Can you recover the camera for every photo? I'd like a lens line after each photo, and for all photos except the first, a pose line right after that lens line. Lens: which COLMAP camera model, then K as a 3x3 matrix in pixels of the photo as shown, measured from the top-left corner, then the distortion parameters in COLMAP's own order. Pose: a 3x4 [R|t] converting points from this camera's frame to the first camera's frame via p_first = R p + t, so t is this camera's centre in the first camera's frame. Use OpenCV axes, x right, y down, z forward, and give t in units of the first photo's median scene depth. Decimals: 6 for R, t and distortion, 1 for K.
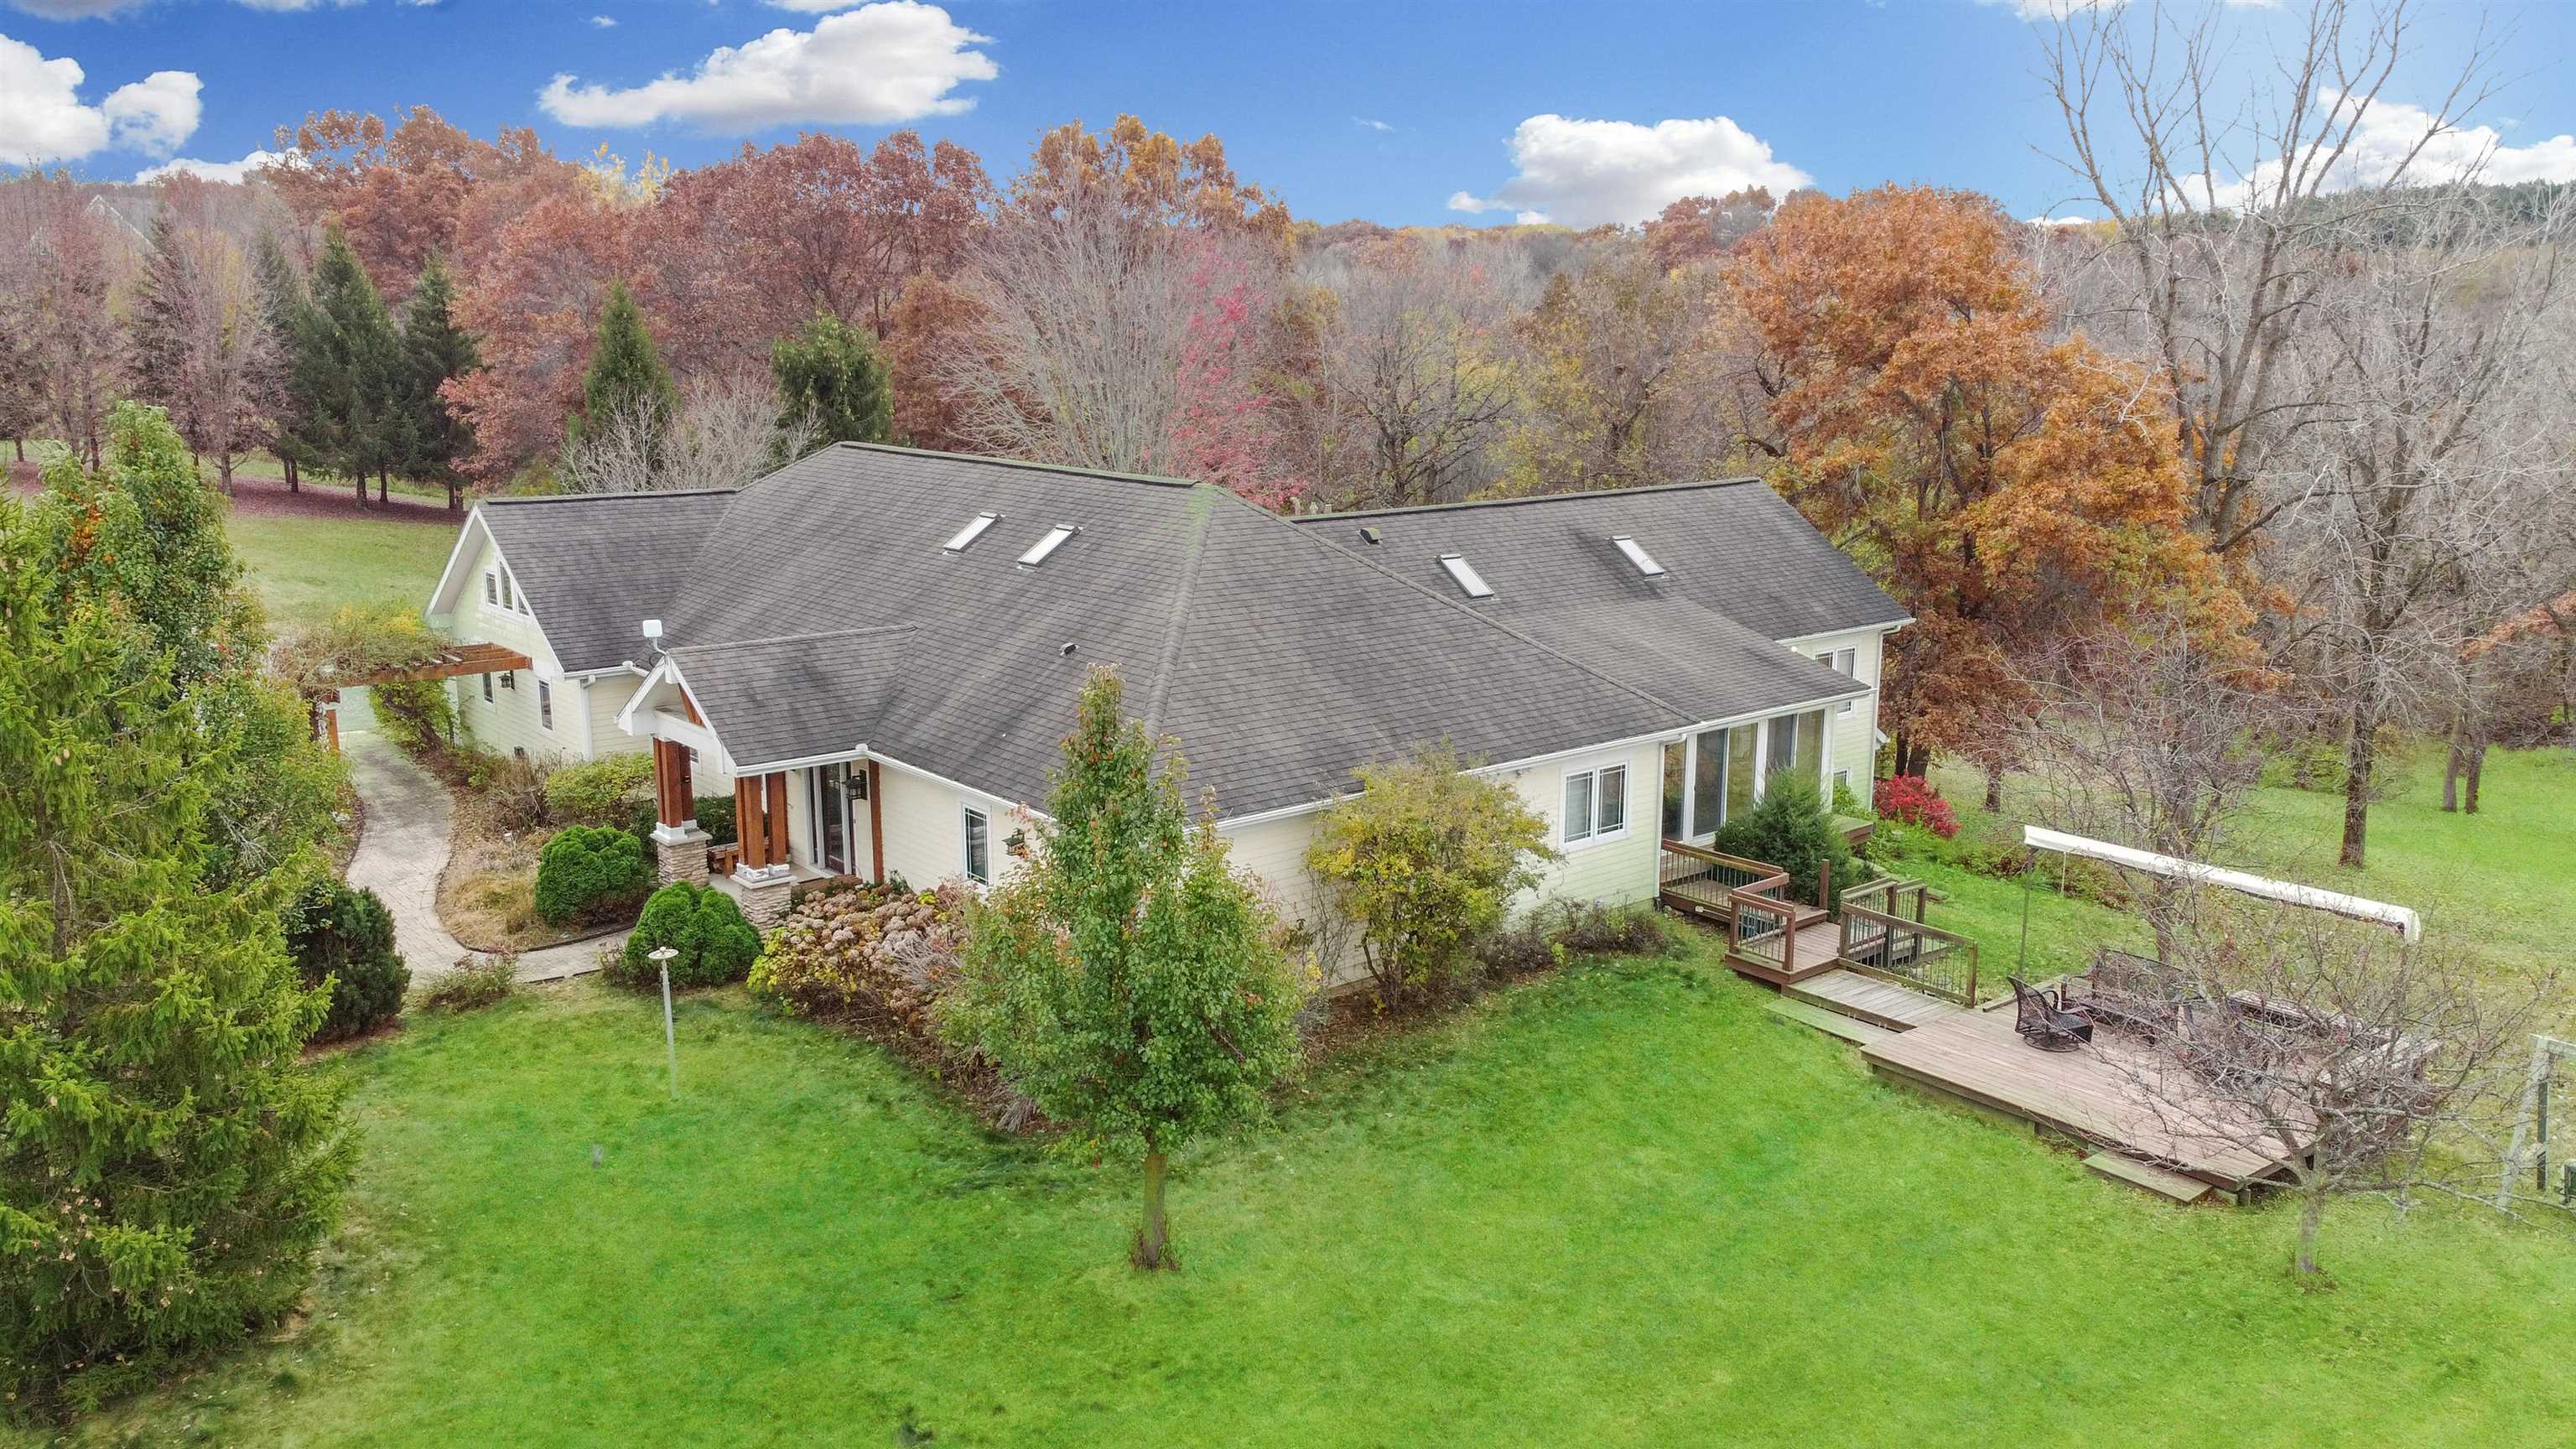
lens RADIAL K [[1801.5, 0, 1301.4], [0, 1801.5, 874.9], [0, 0, 1]] dist [0.145984, -0.110764]
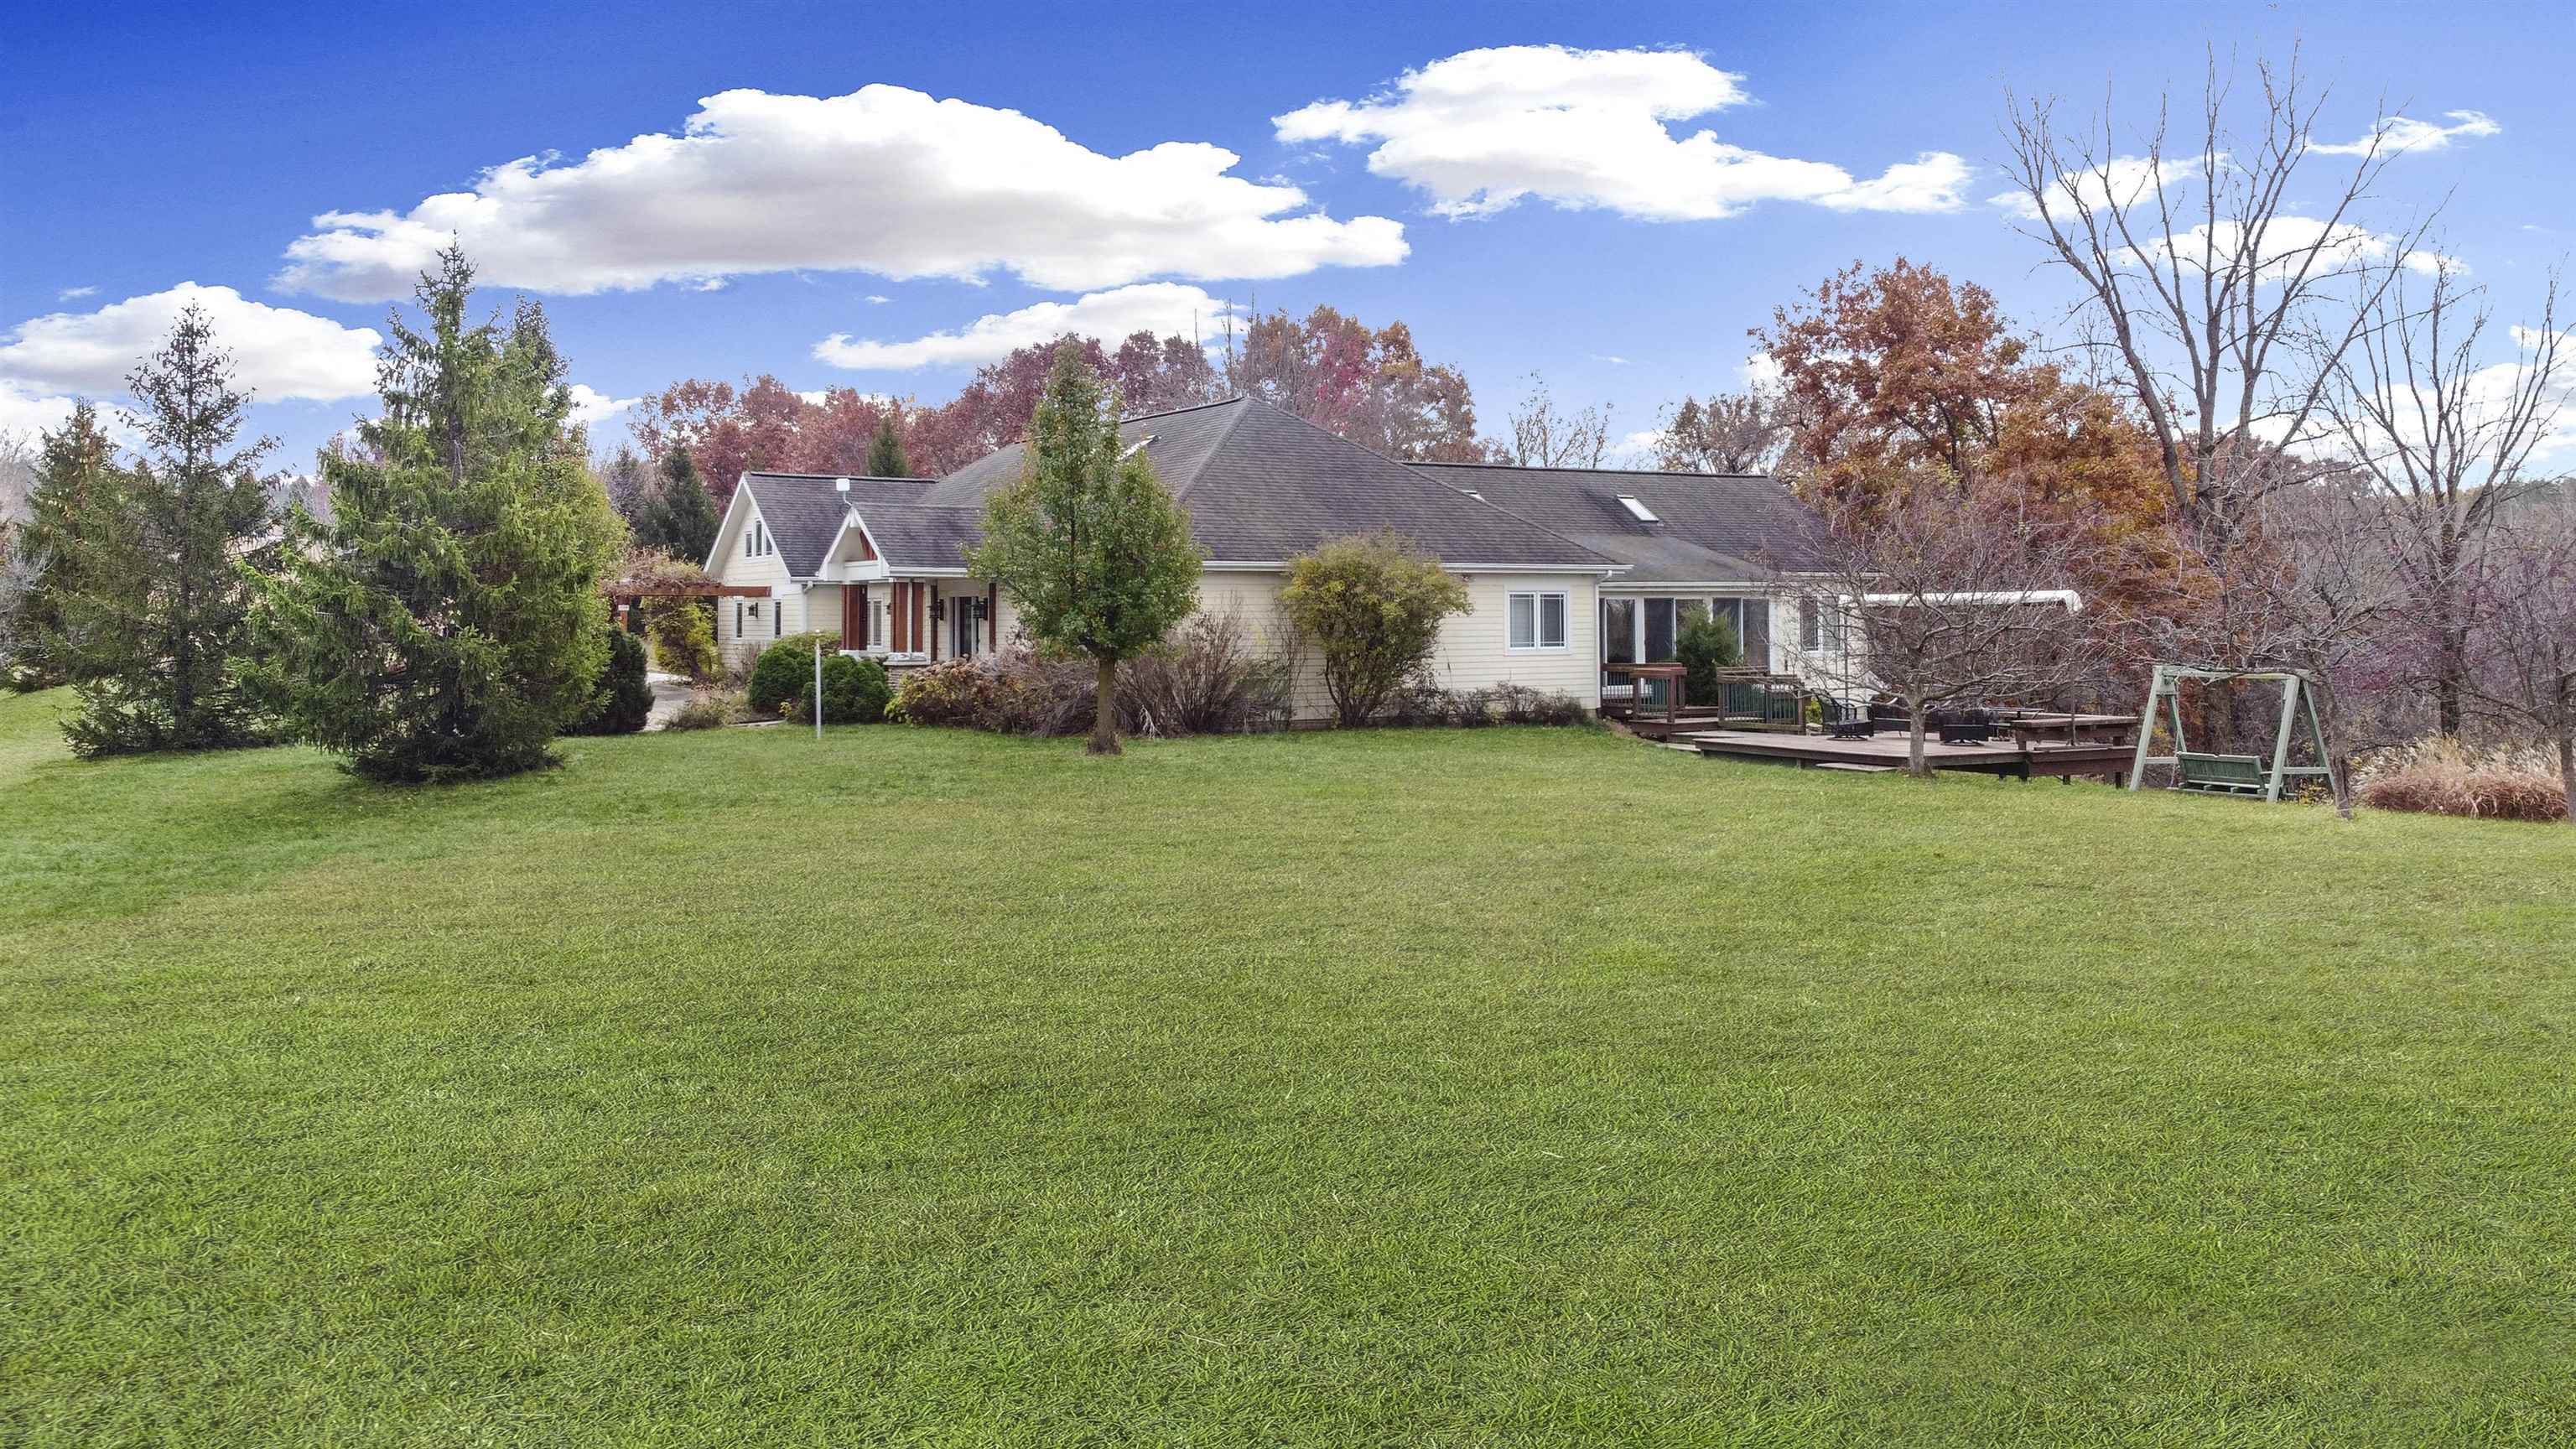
lens RADIAL K [[1881.5, 0, 1337.8], [0, 1881.5, 728.1], [0, 0, 1]] dist [0.176938, -0.113482]
pose [[0.991617, -0.004427, -0.129135, 0.197084], [-0.024693, 0.974500, -0.223026, 0.342209], [0.126830, 0.224345, 0.966221, -0.300542]]
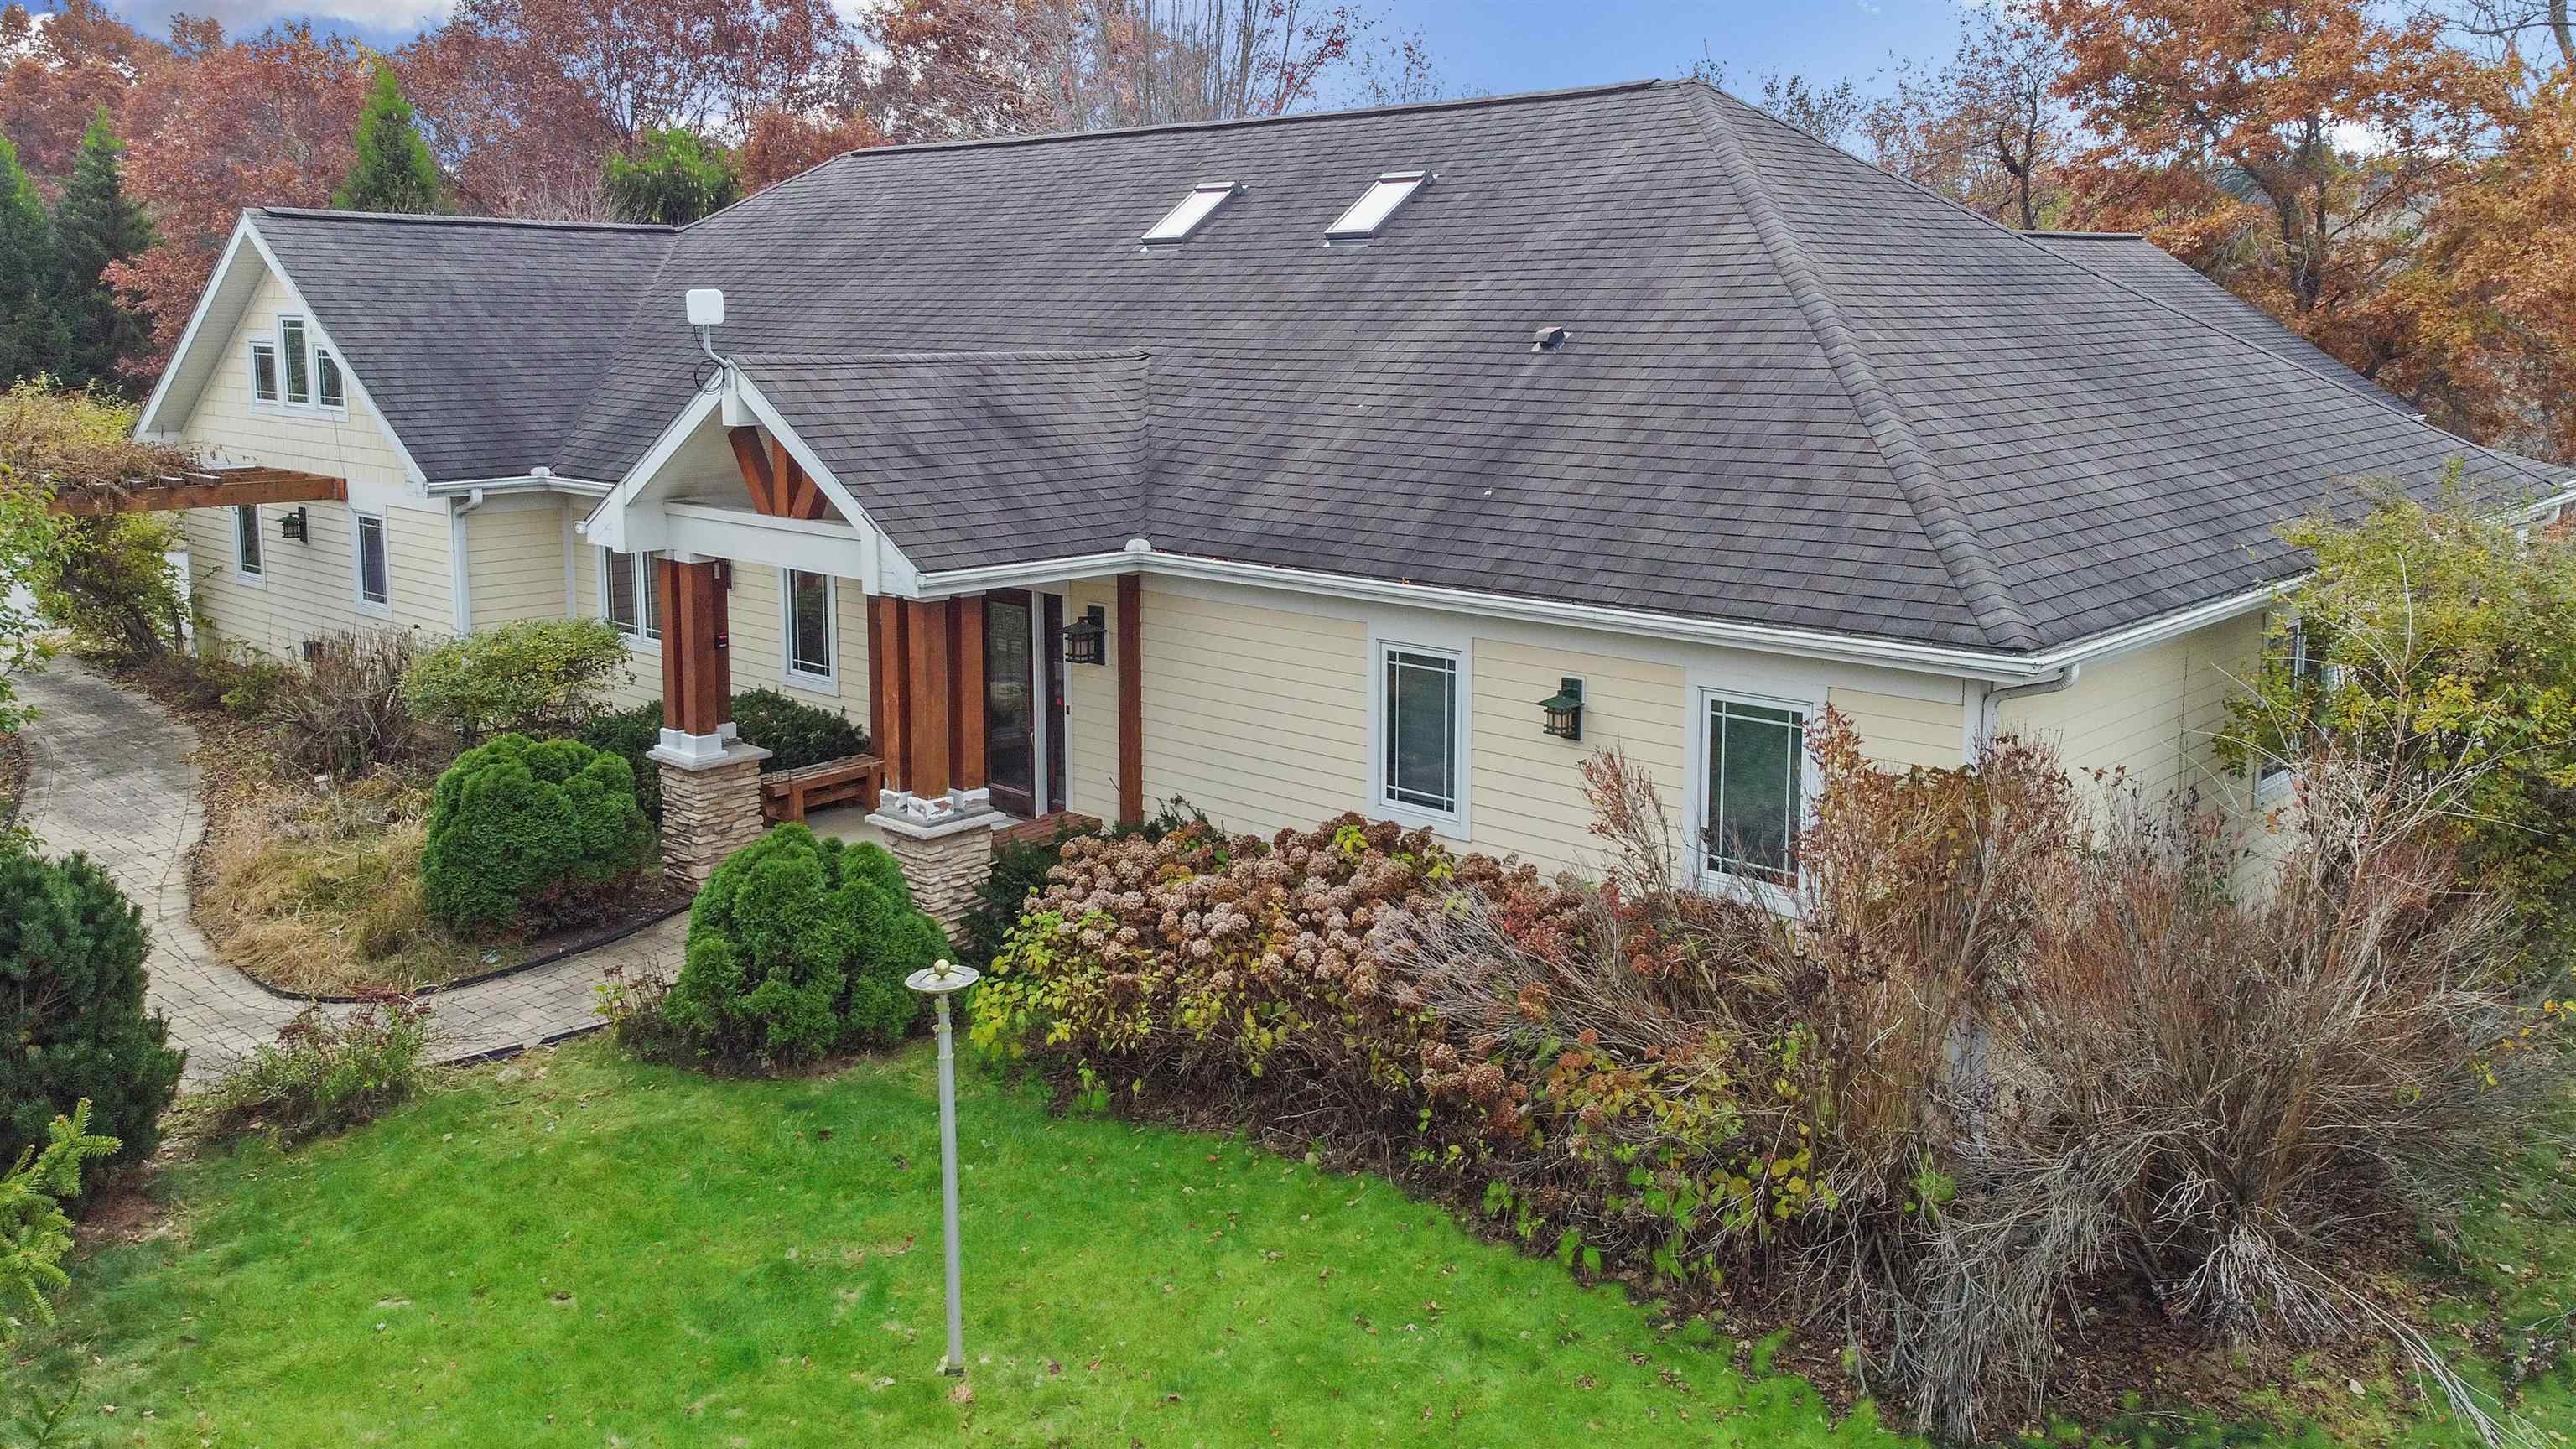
lens RADIAL K [[1913.6, 0, 1295.8], [0, 1913.6, 713.2], [0, 0, 1]] dist [0.156840, -0.127877]
pose [[0.992579, -0.026044, 0.118779, -0.249133], [0.035935, 0.995992, -0.081911, 0.018573], [-0.116170, 0.085571, 0.989536, 0.458800]]
